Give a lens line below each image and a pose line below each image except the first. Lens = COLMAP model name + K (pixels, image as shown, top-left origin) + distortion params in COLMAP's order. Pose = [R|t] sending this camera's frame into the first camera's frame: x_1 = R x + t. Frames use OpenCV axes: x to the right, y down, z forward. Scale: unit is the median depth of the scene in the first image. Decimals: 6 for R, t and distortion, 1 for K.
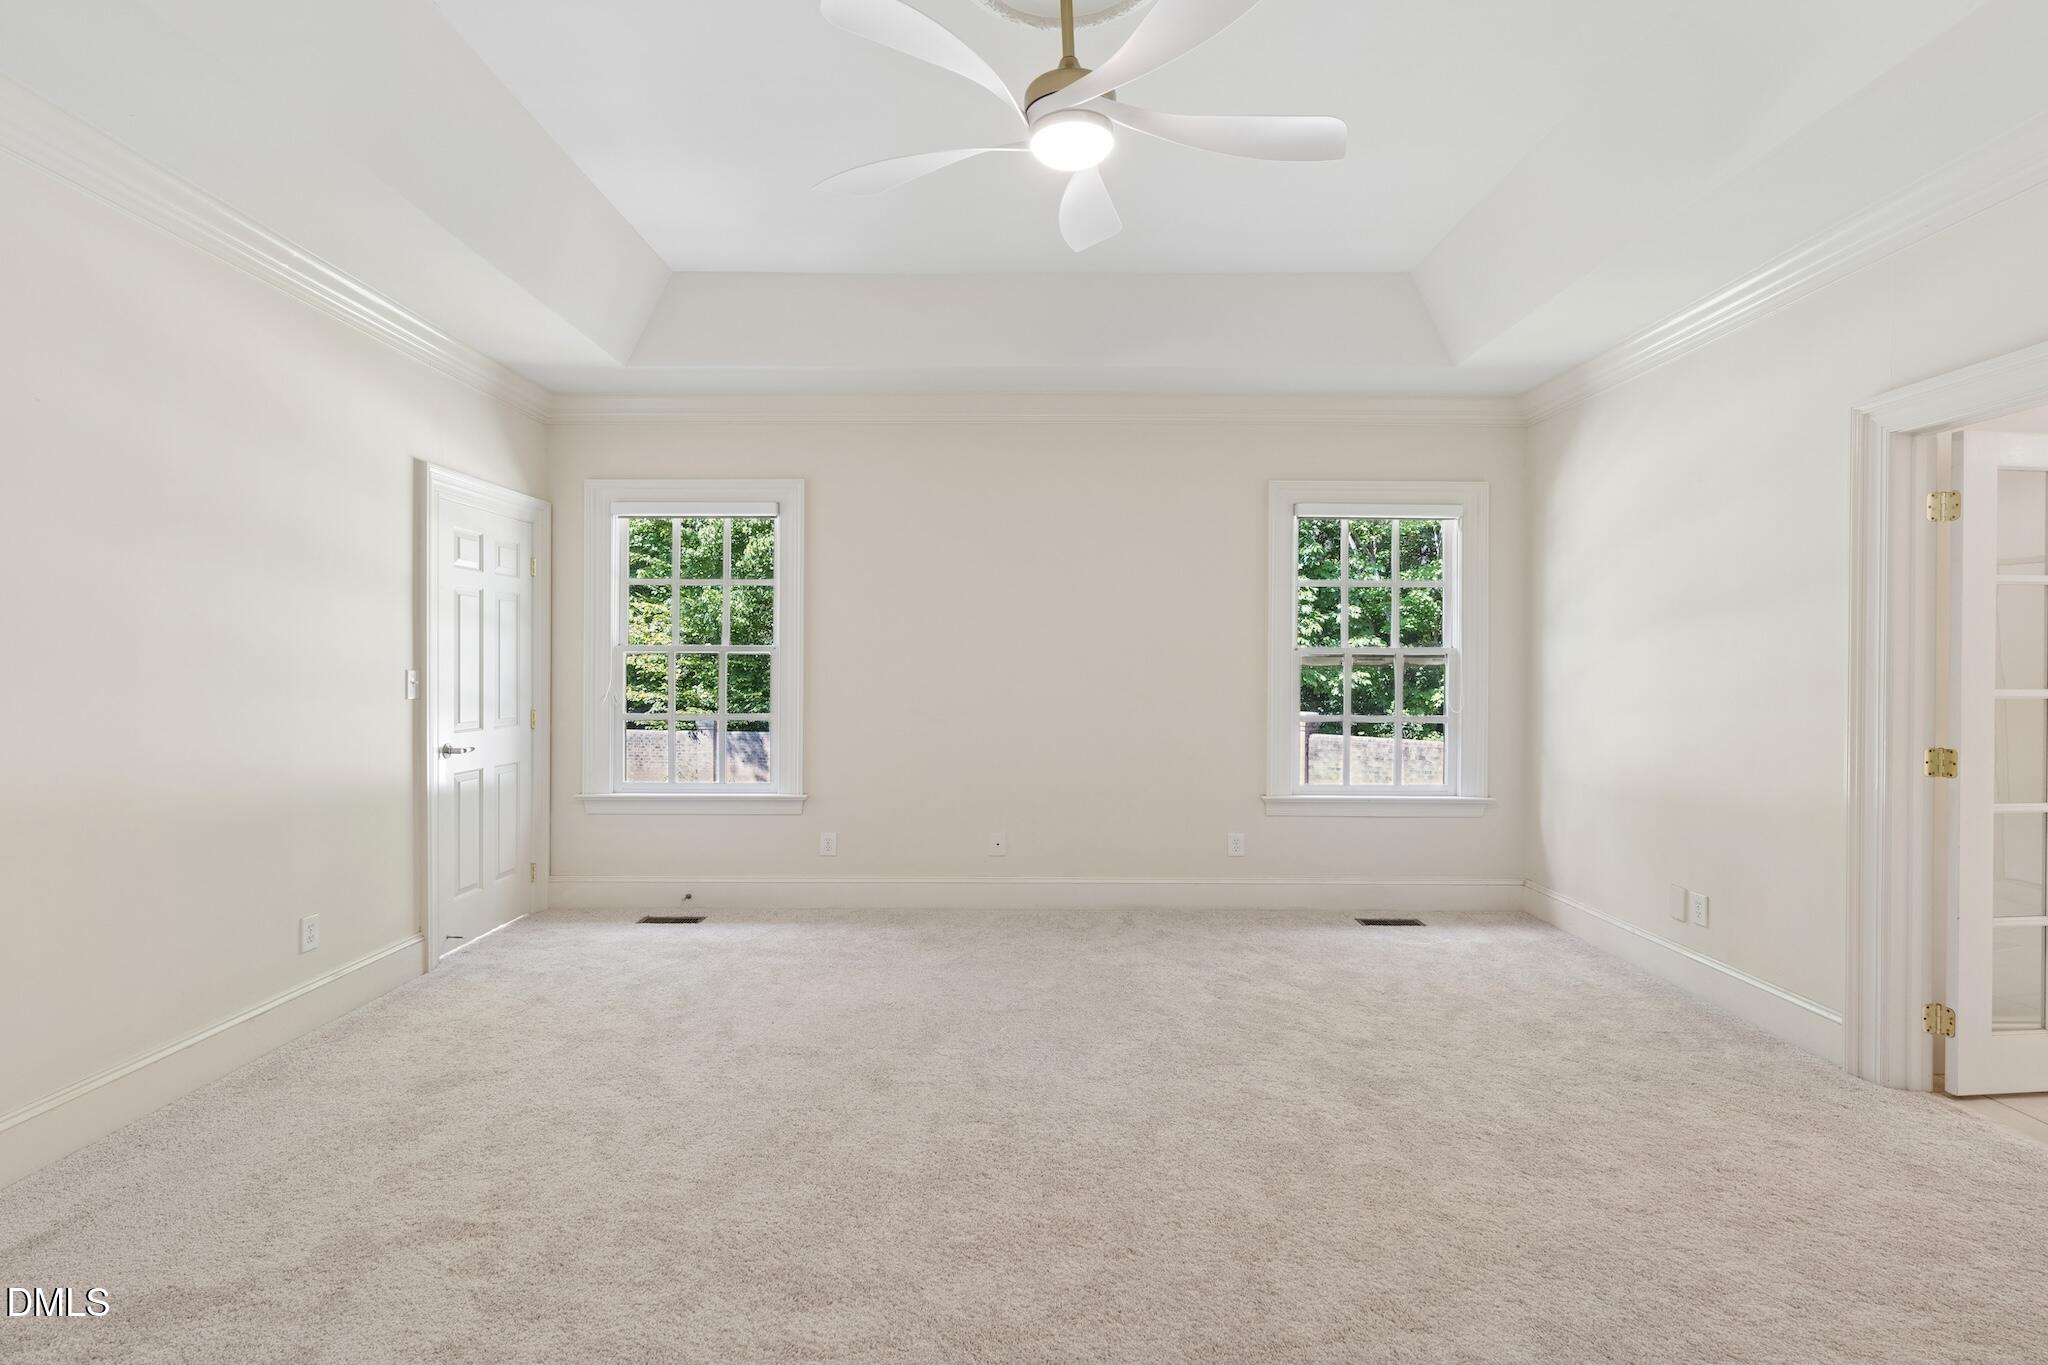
lens RADIAL K [[1057.3, 0, 1025.0], [0, 1057.3, 672.8], [0, 0, 1]] dist [0.000049, 0.002279]
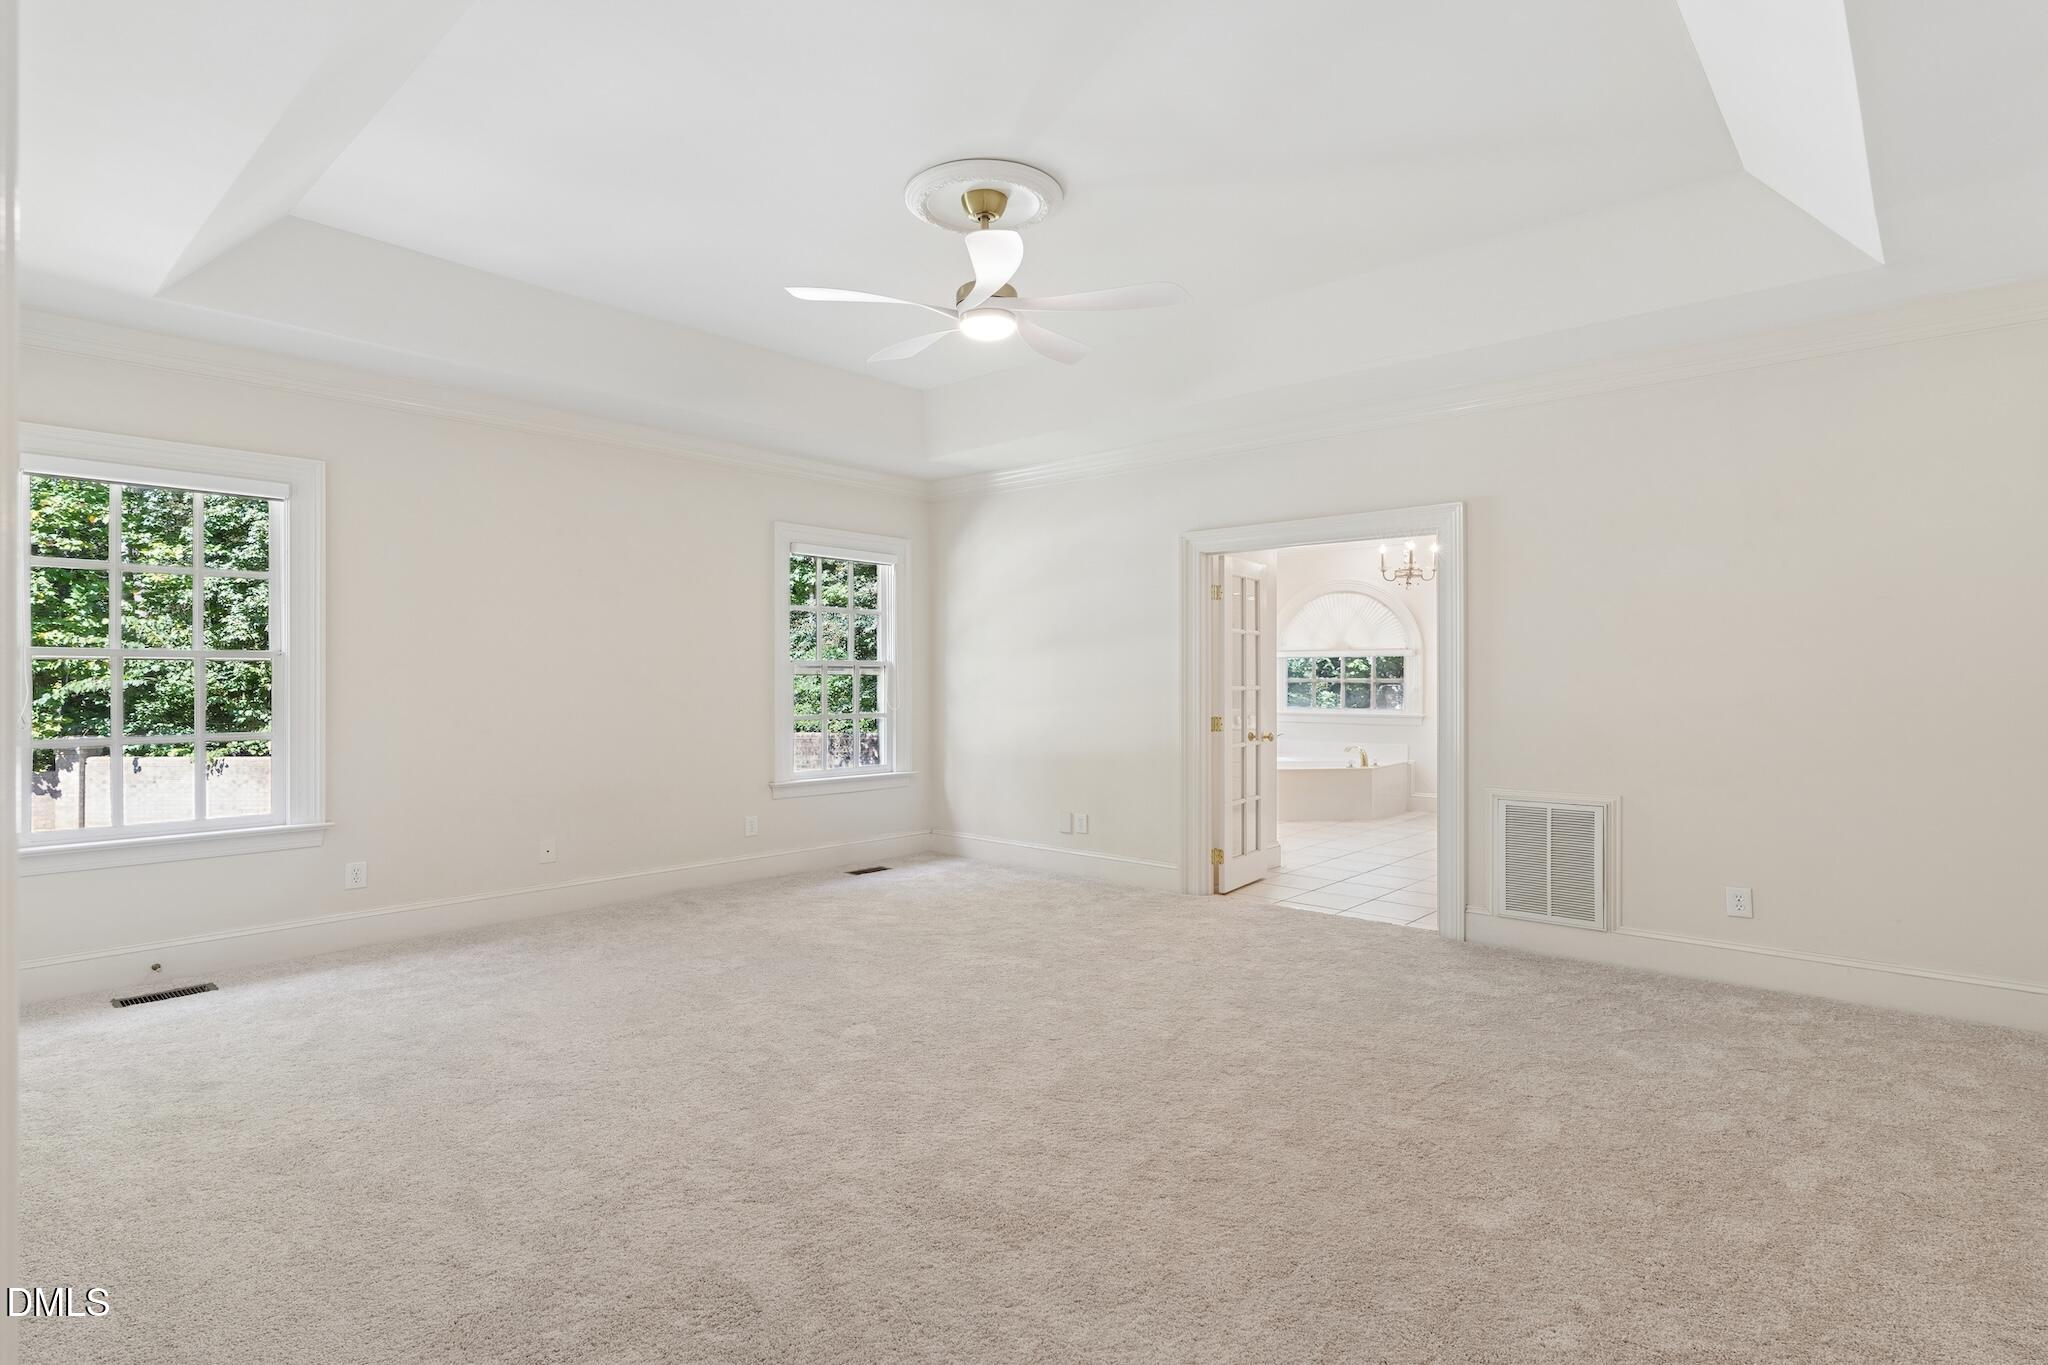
lens RADIAL K [[1057.3, 0, 1028.1], [0, 1057.3, 683.9], [0, 0, 1]] dist [0.000049, 0.002279]
pose [[0.659045, -0.007426, 0.752067, -0.719317], [0.004812, 0.999972, 0.005657, -0.002520], [-0.752088, -0.000109, 0.659062, -0.019743]]
